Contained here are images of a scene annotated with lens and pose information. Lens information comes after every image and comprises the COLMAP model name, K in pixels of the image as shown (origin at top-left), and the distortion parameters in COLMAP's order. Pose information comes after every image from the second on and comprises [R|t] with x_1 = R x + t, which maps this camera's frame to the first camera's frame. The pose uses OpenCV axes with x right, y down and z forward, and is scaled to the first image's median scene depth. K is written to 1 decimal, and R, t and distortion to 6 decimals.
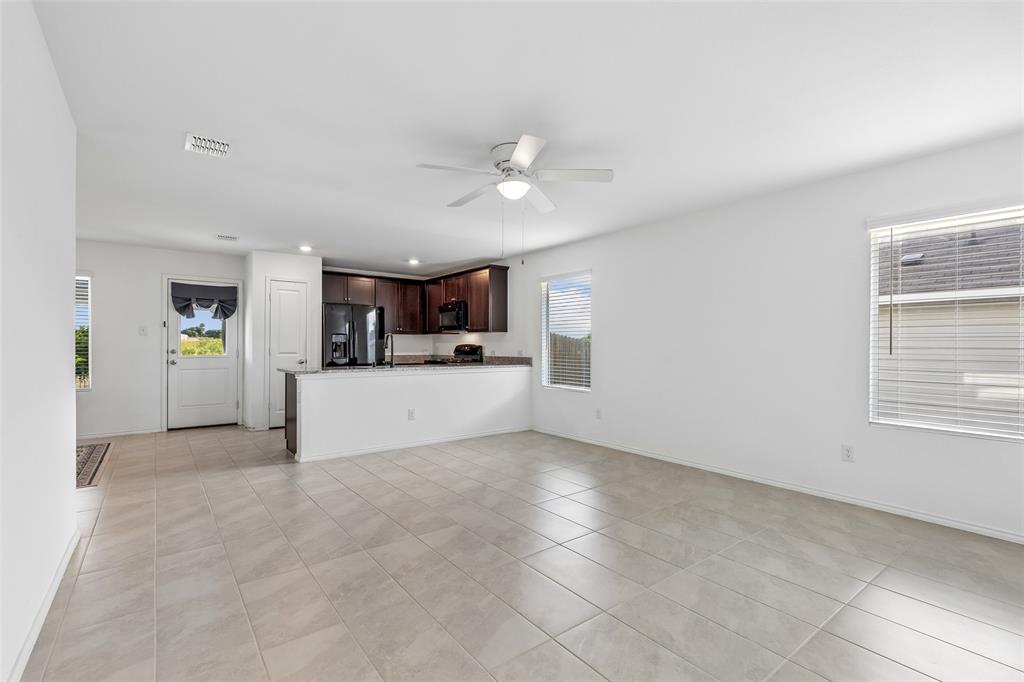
lens RADIAL K [[461.6, 0, 513.4], [0, 461.6, 345.0], [0, 0, 1]] dist [0.013814, -0.002839]
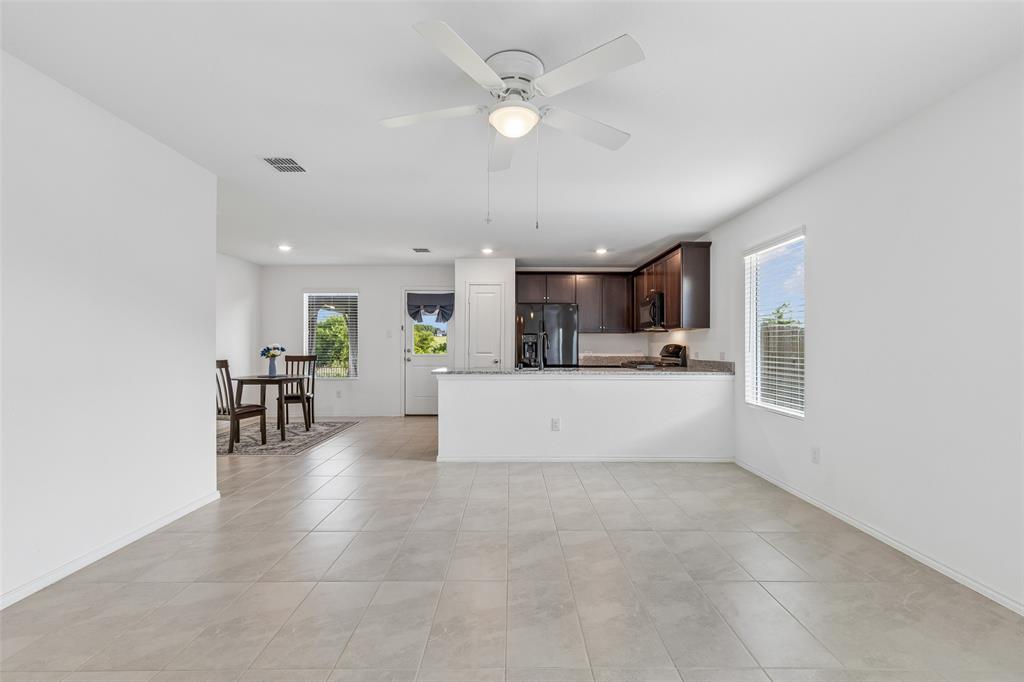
lens RADIAL K [[461.6, 0, 514.2], [0, 461.6, 340.6], [0, 0, 1]] dist [0.013814, -0.002839]
pose [[0.796150, -0.006518, -0.605065, 0.207439], [0.001095, 0.999956, -0.009331, -0.000618], [0.605099, 0.006766, 0.796122, 0.216389]]
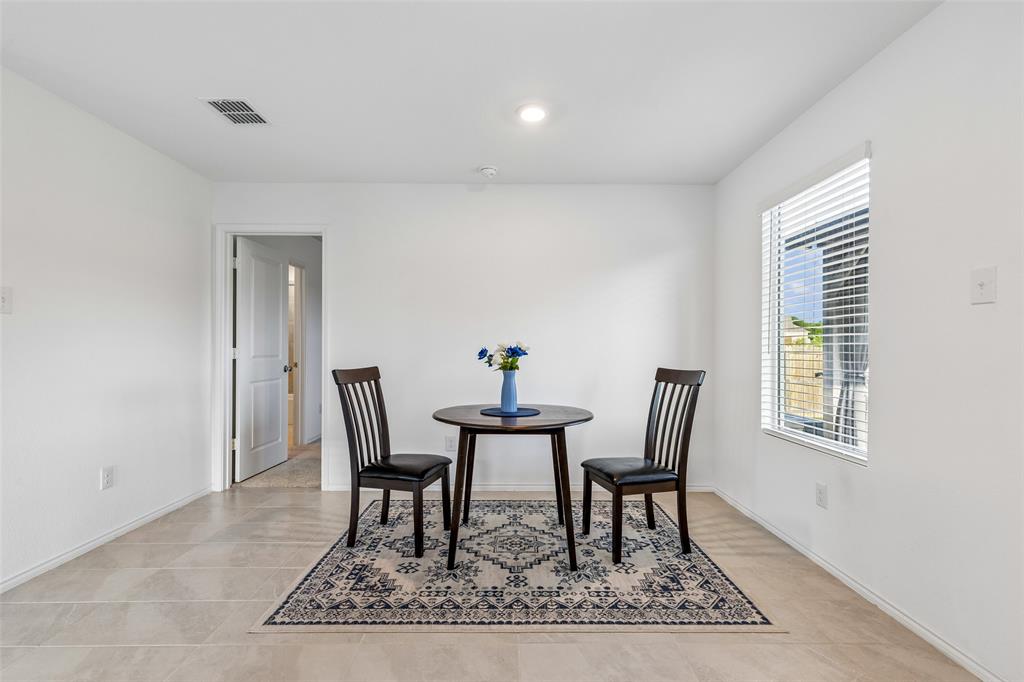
lens RADIAL K [[461.6, 0, 507.3], [0, 461.6, 339.4], [0, 0, 1]] dist [0.013814, -0.002839]
pose [[-0.613830, -0.009604, -0.789380, -0.411825], [0.002176, 0.999902, -0.013858, 0.002581], [0.789435, -0.010224, -0.613749, 0.923214]]
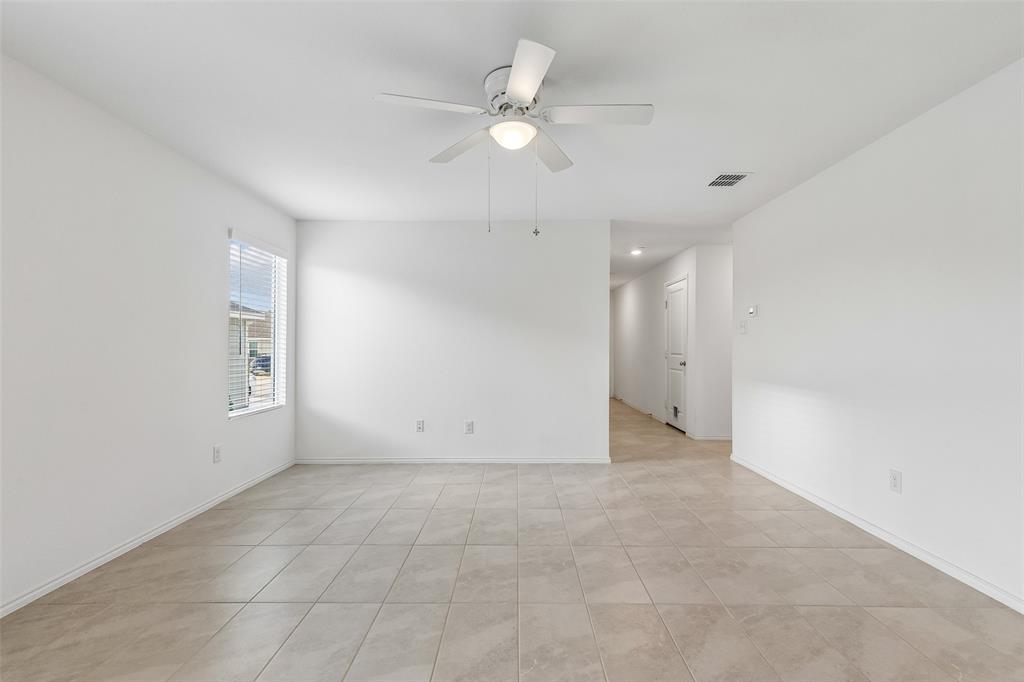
lens RADIAL K [[461.6, 0, 513.9], [0, 461.6, 341.6], [0, 0, 1]] dist [0.013814, -0.002839]
pose [[-0.788640, 0.003096, 0.614848, -0.220072], [-0.004494, 0.999932, -0.010800, -0.001408], [-0.614839, -0.011280, -0.788572, 0.768953]]
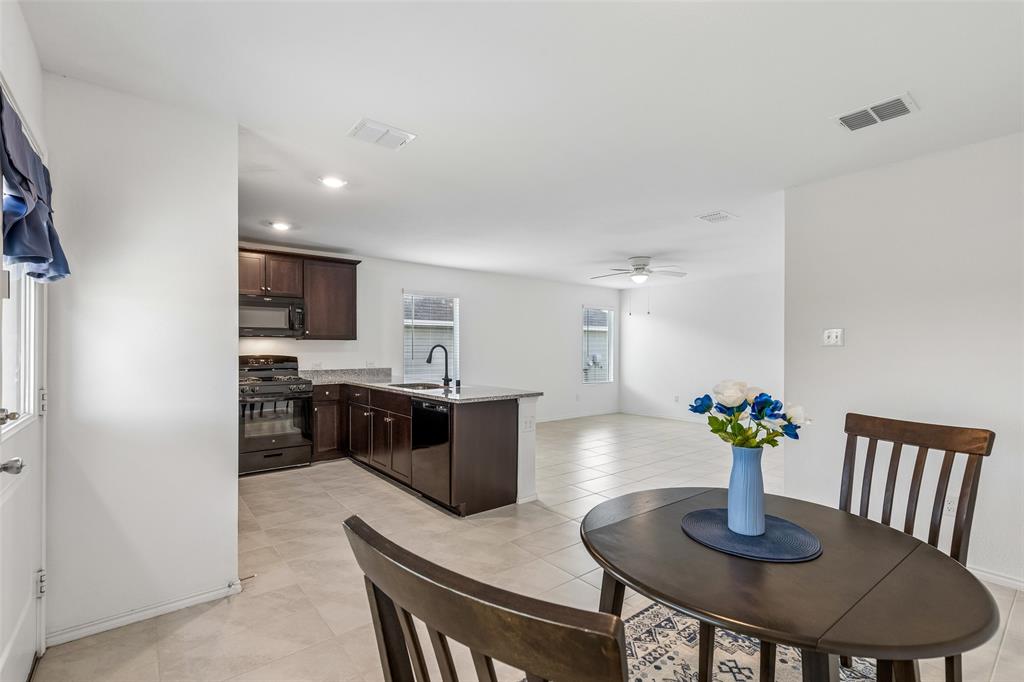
lens RADIAL K [[461.6, 0, 512.0], [0, 461.6, 340.9], [0, 0, 1]] dist [0.013814, -0.002839]
pose [[-0.024394, 0.010404, 0.999648, -0.954570], [-0.007328, 0.999917, -0.010586, -0.021506], [-0.999676, -0.007584, -0.024315, 0.776445]]
